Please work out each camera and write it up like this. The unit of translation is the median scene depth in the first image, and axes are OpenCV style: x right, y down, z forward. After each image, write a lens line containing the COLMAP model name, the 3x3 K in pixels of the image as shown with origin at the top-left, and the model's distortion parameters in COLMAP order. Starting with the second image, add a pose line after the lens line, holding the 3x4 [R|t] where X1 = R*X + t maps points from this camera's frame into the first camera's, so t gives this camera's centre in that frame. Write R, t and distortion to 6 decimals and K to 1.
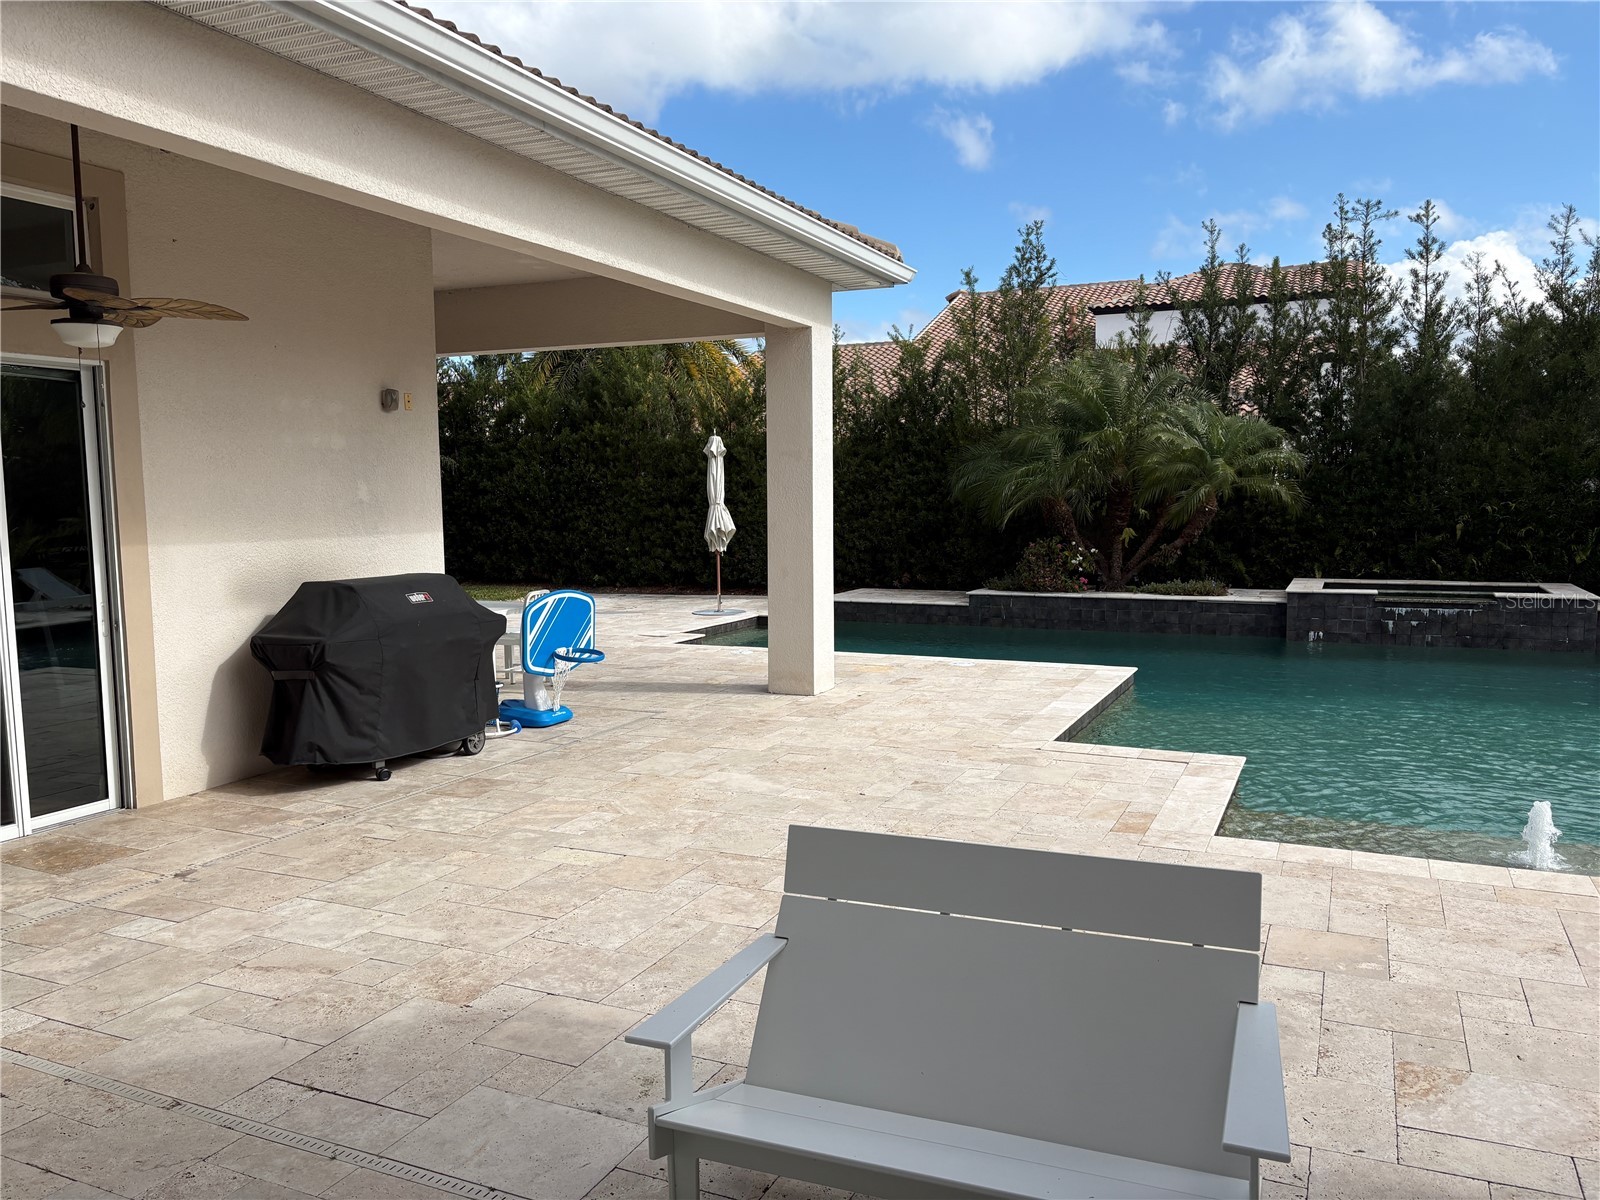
lens RADIAL K [[1213.6, 0, 791.7], [0, 1213.6, 589.1], [0, 0, 1]] dist [0.037774, -0.053565]
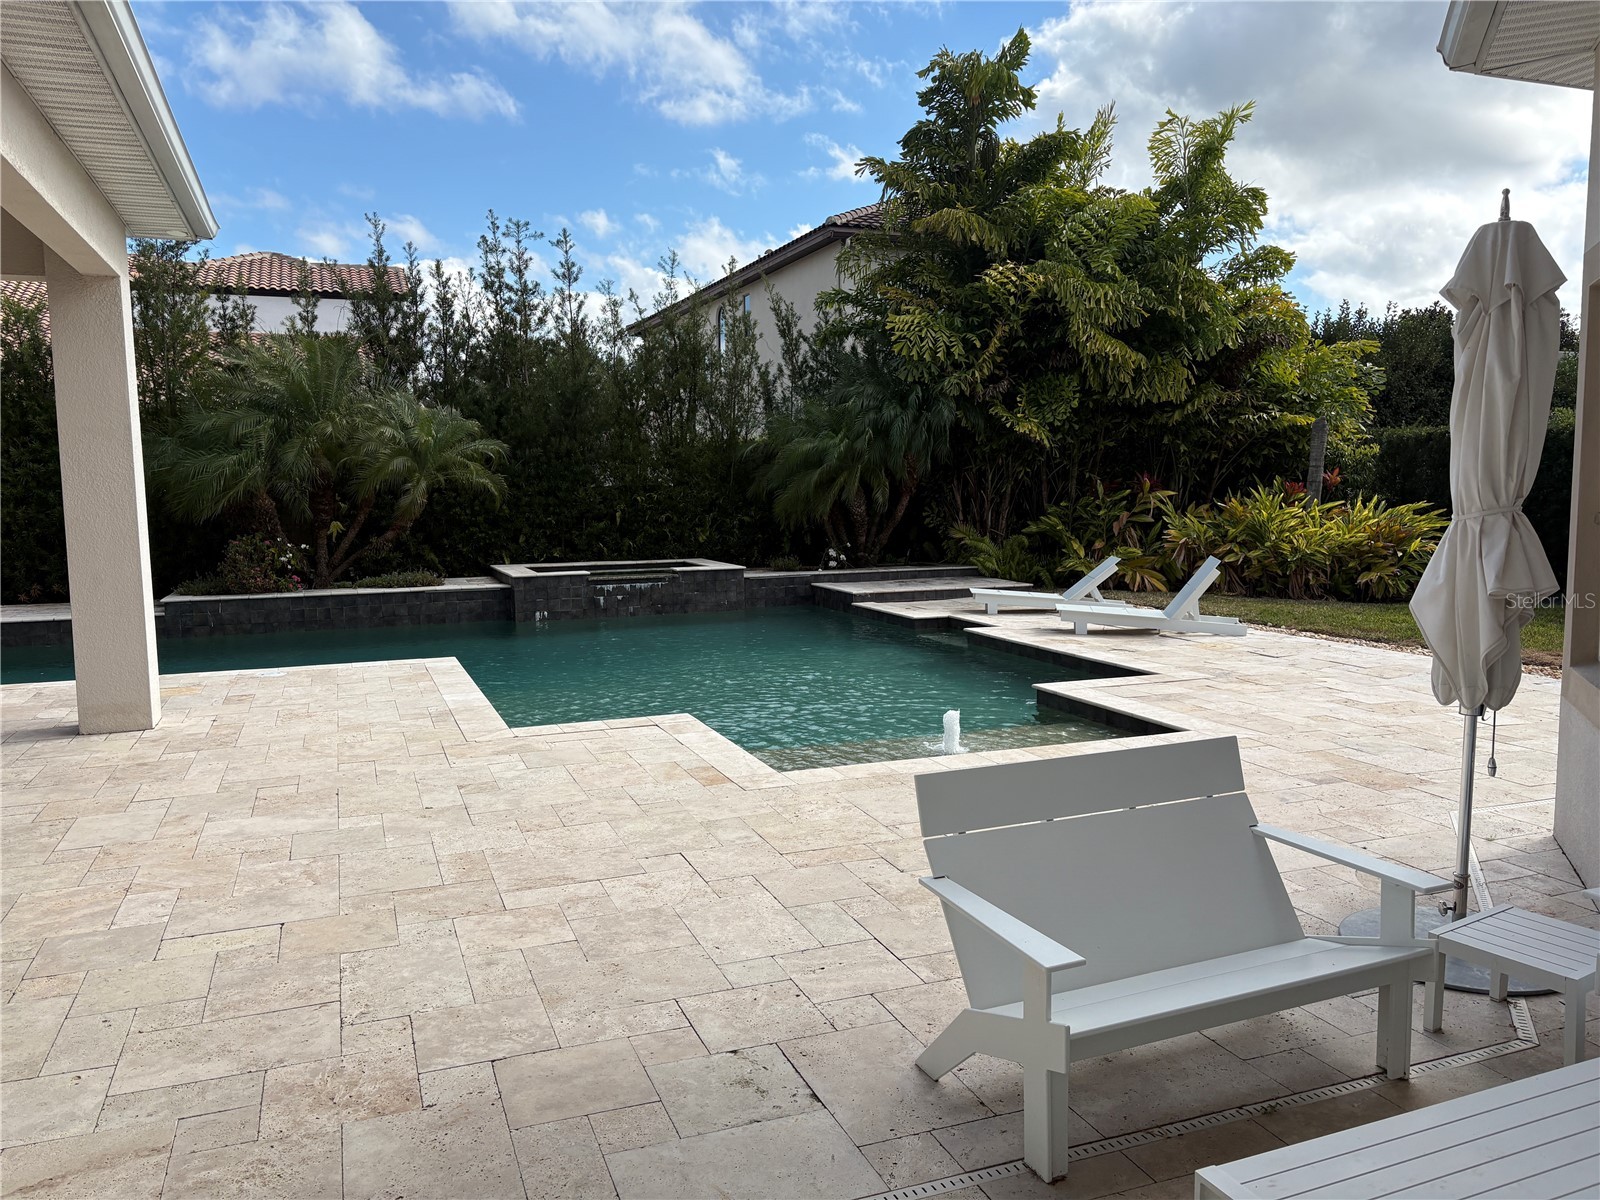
lens RADIAL K [[1213.6, 0, 810.3], [0, 1213.6, 593.3], [0, 0, 1]] dist [0.037774, -0.053565]
pose [[0.680032, -0.065728, 0.730230, -0.190610], [0.061130, 0.997589, 0.032866, -0.002644], [-0.730629, 0.022289, 0.682410, 0.072235]]
